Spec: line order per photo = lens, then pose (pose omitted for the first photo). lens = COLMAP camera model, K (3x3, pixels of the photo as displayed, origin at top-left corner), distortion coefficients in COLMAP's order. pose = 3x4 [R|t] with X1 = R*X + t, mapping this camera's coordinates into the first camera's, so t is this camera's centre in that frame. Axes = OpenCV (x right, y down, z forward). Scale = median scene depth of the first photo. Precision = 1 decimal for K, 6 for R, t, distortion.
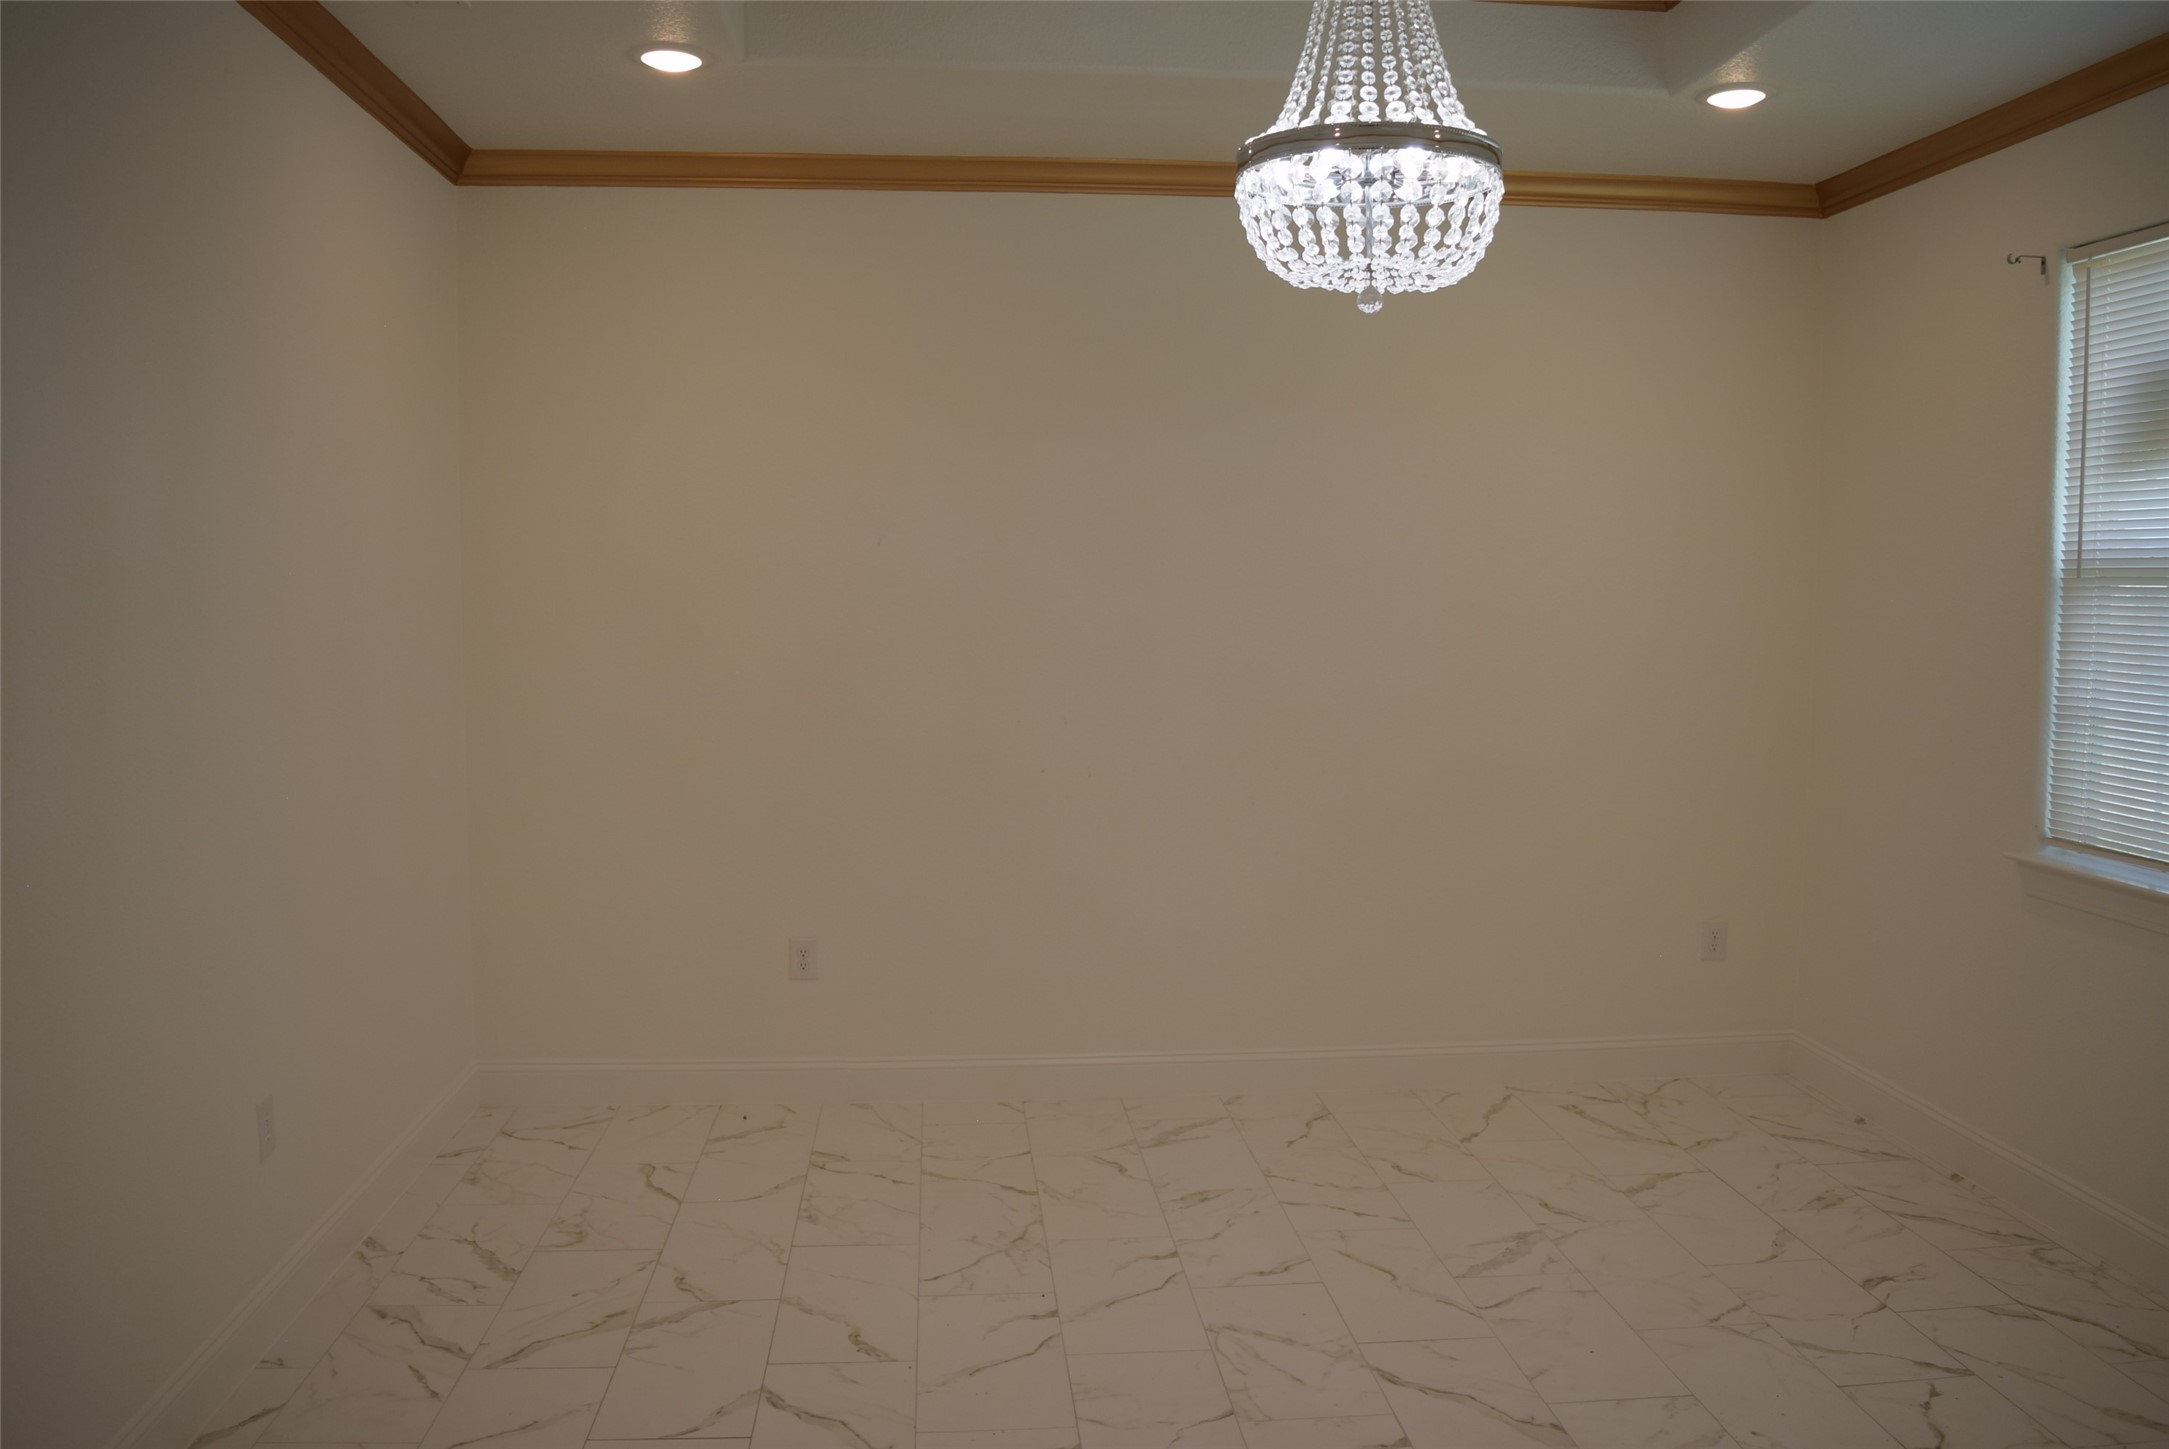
lens RADIAL K [[1703.1, 0, 1090.4], [0, 1703.1, 733.0], [0, 0, 1]] dist [-0.096179, 0.024159]
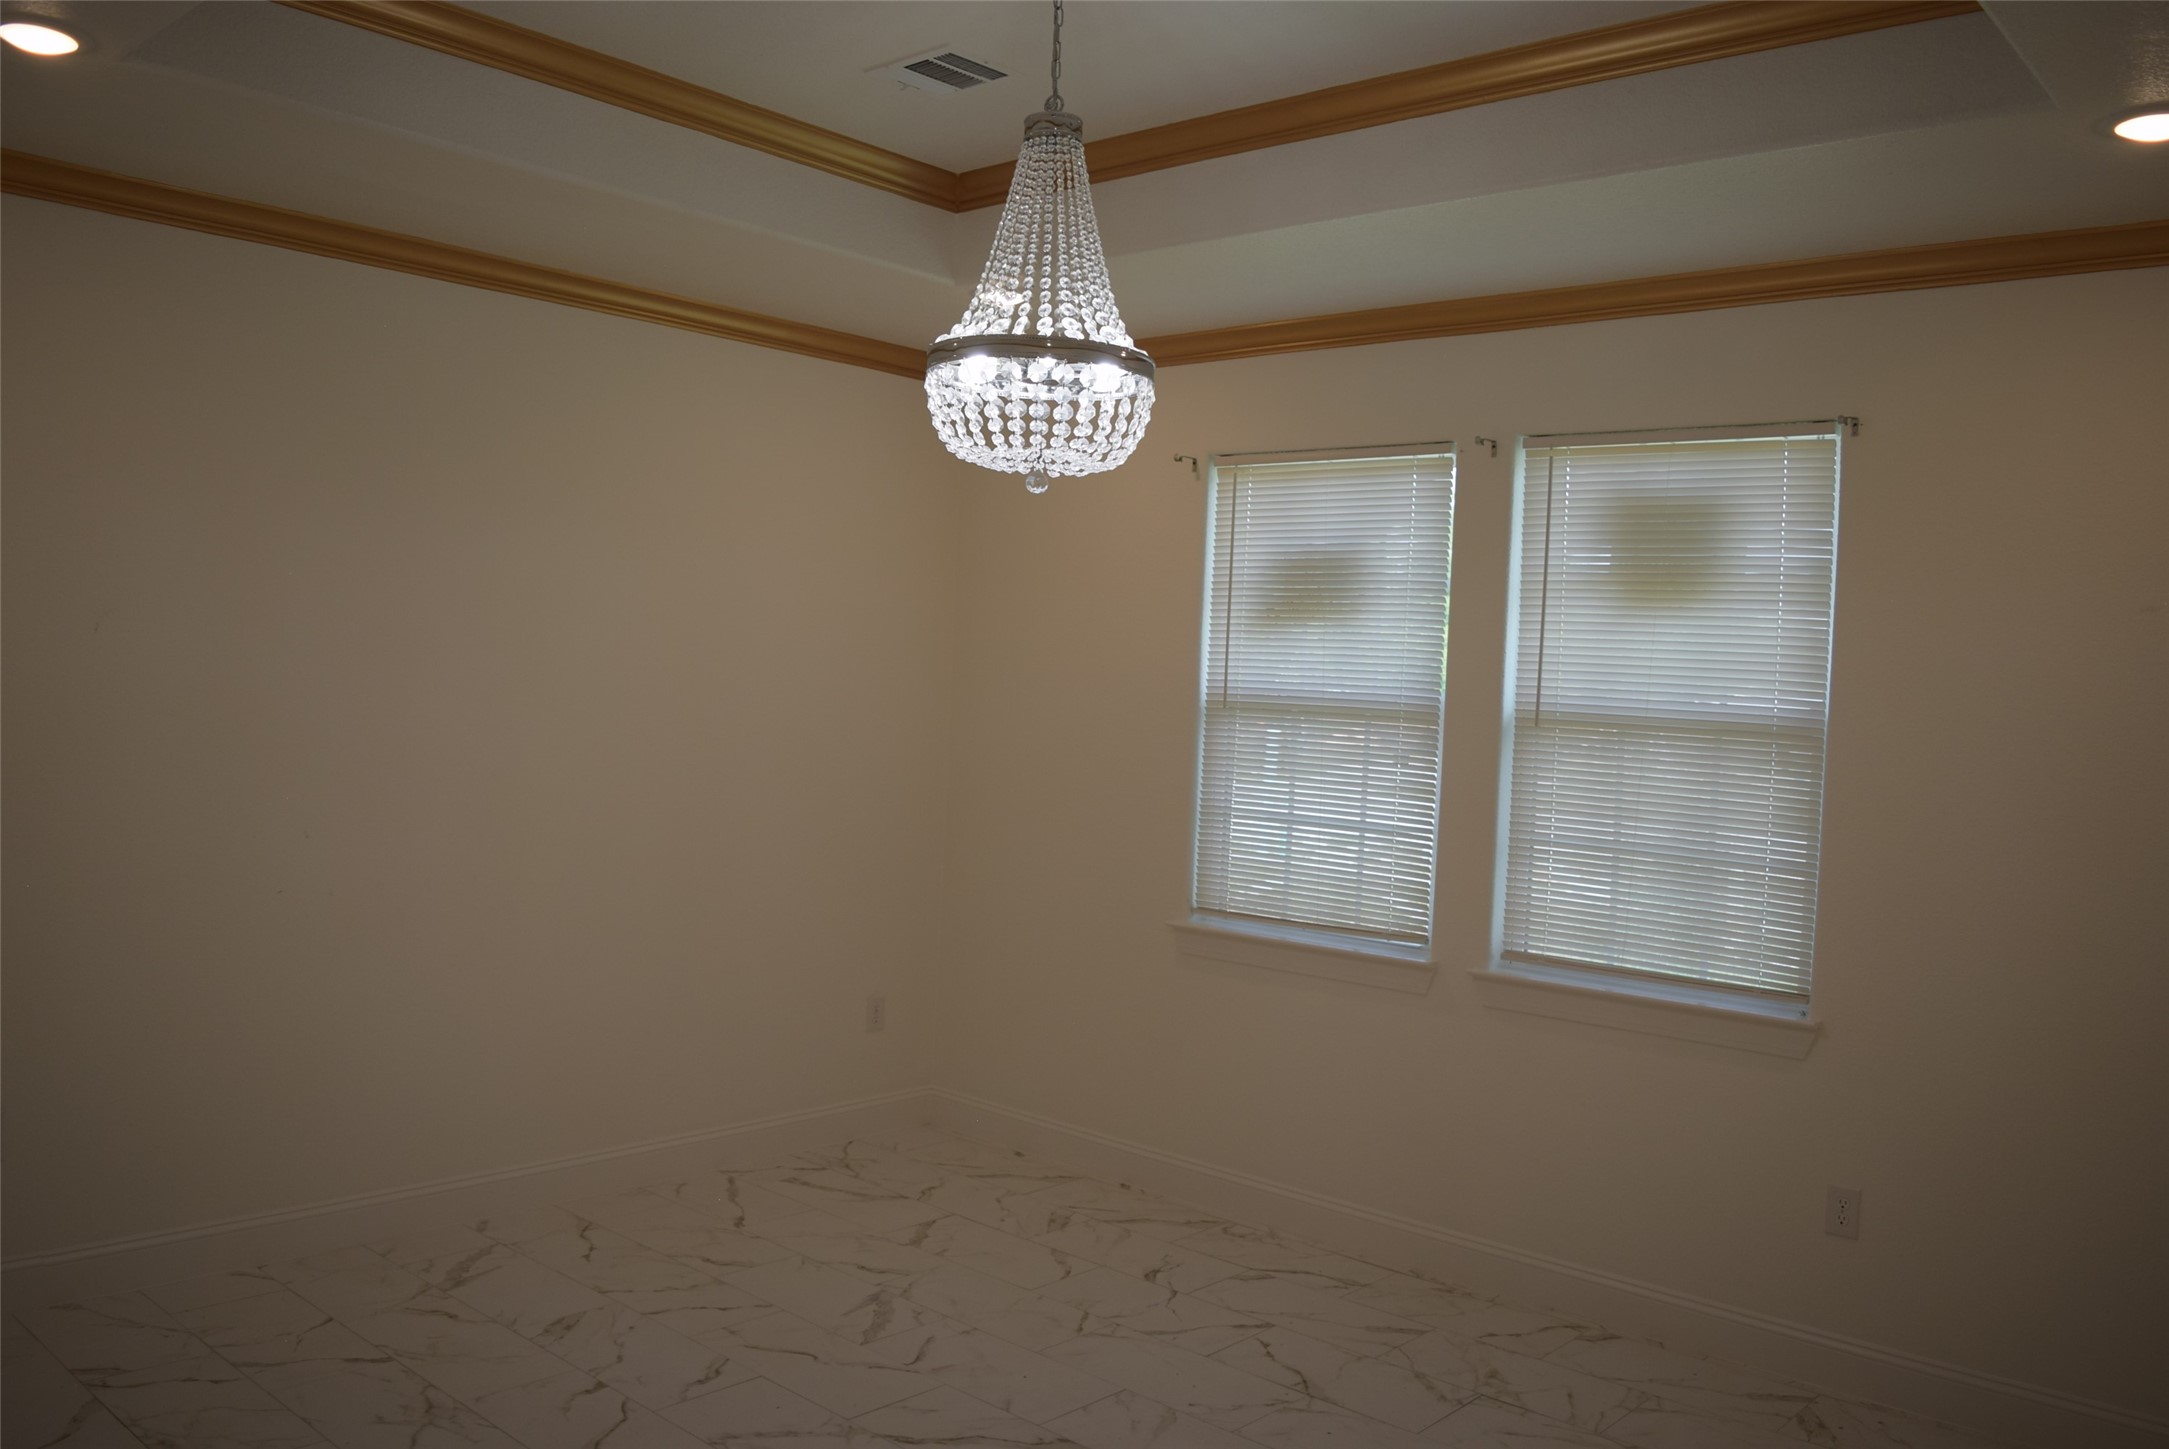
lens RADIAL K [[1703.1, 0, 1088.3], [0, 1703.1, 733.6], [0, 0, 1]] dist [-0.096179, 0.024159]
pose [[0.732576, 0.009801, 0.680614, -0.396662], [0.017999, 0.999268, -0.033762, -0.029999], [-0.680447, 0.036984, 0.731864, 0.085152]]
